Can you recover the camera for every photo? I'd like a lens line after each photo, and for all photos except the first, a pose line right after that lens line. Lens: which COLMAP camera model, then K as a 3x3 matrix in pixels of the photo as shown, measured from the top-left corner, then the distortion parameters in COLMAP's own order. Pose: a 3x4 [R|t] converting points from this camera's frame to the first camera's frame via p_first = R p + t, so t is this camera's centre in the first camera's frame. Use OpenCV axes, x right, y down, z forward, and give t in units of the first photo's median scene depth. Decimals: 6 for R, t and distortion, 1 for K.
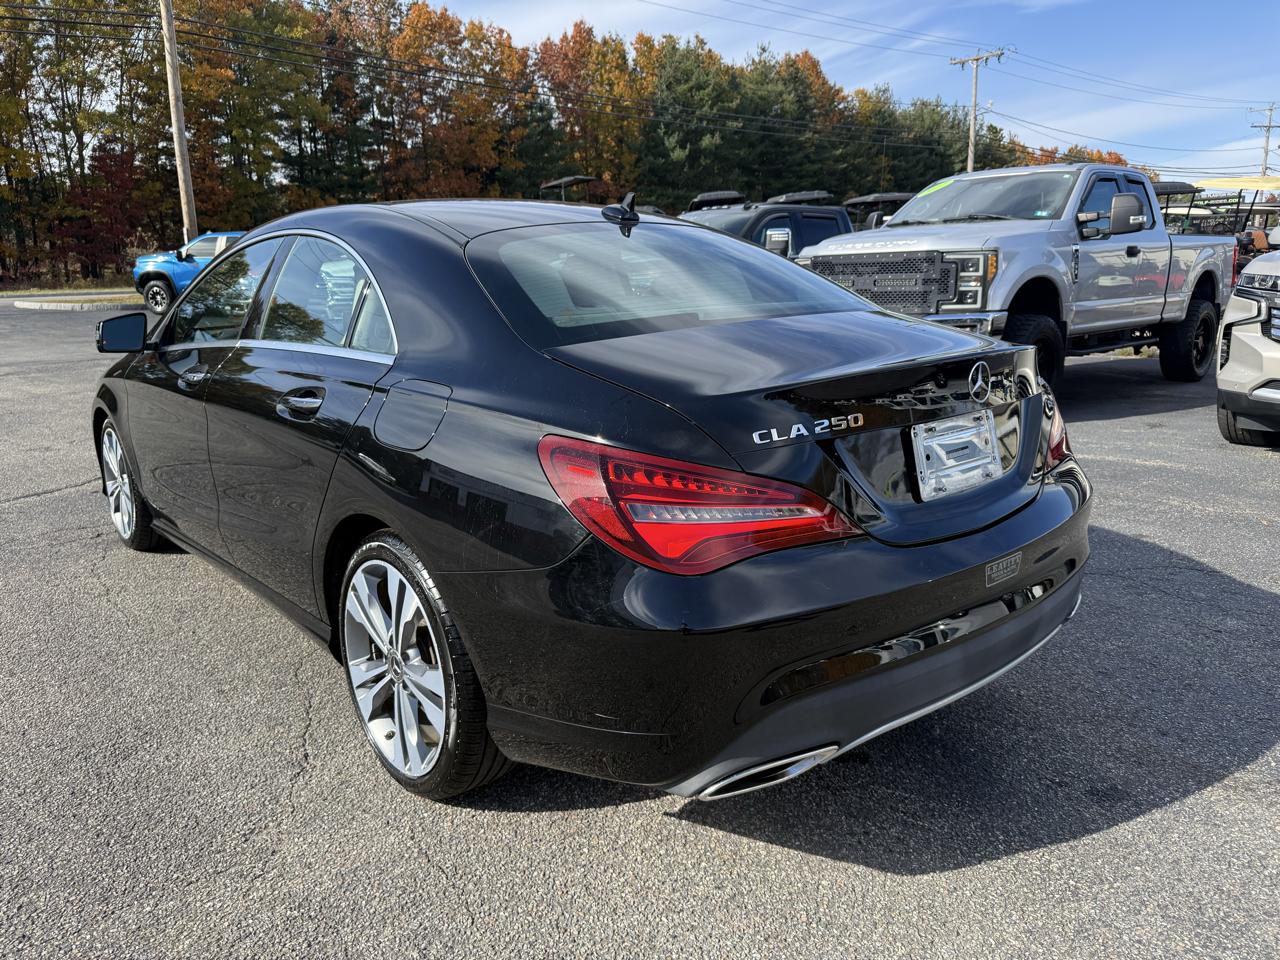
lens RADIAL K [[898.3, 0, 637.6], [0, 898.3, 489.3], [0, 0, 1]] dist [0.010377, -0.015010]
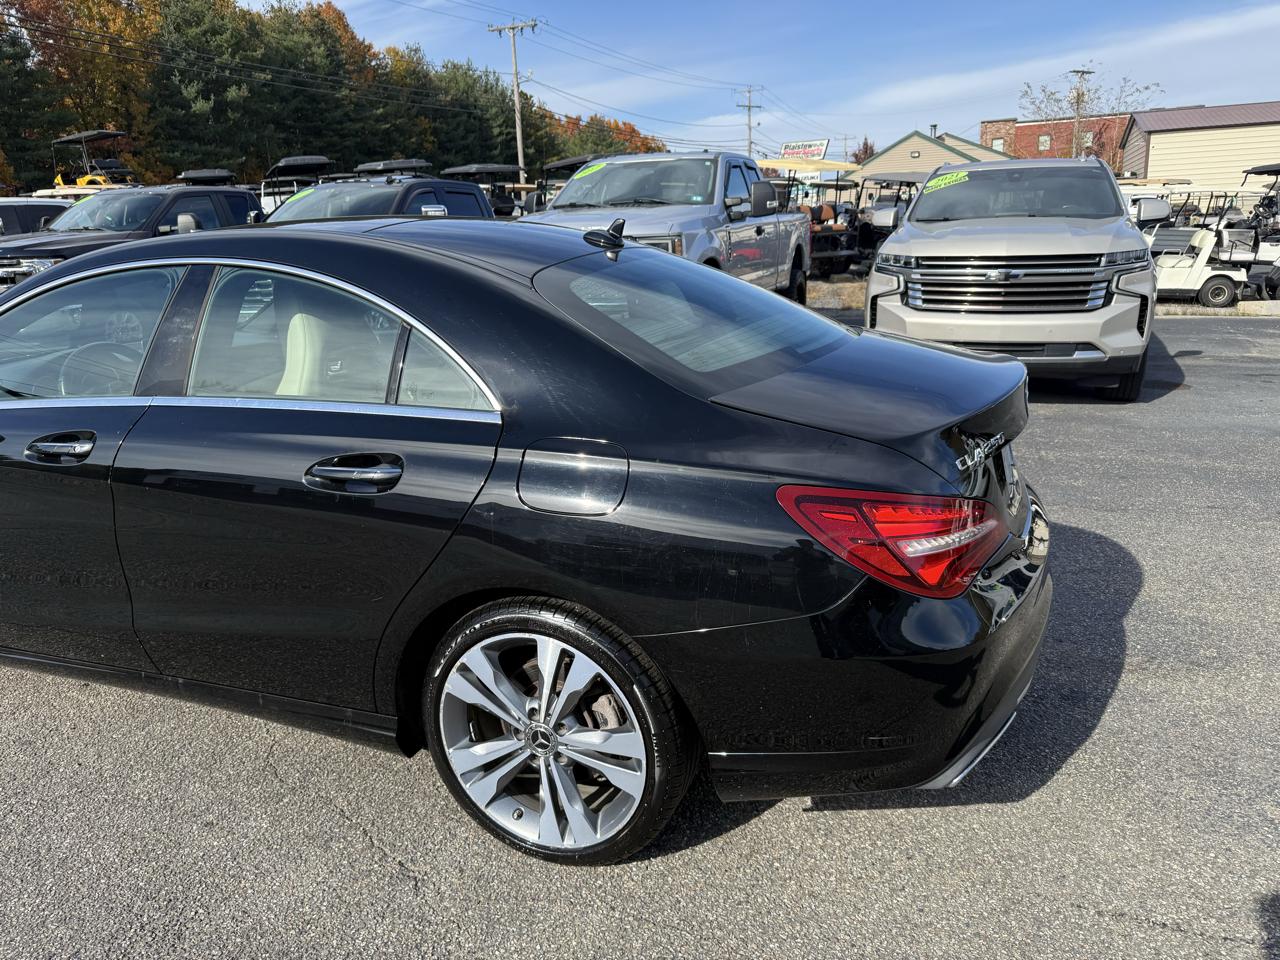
lens RADIAL K [[897.8, 0, 640.0], [0, 897.8, 480.0], [0, 0, 1]] dist [0.003171, -0.005989]
pose [[0.892486, -0.130119, 0.431901, -0.464892], [0.117480, 0.991498, 0.055947, -0.097568], [-0.435508, 0.000808, 0.900184, 0.089918]]
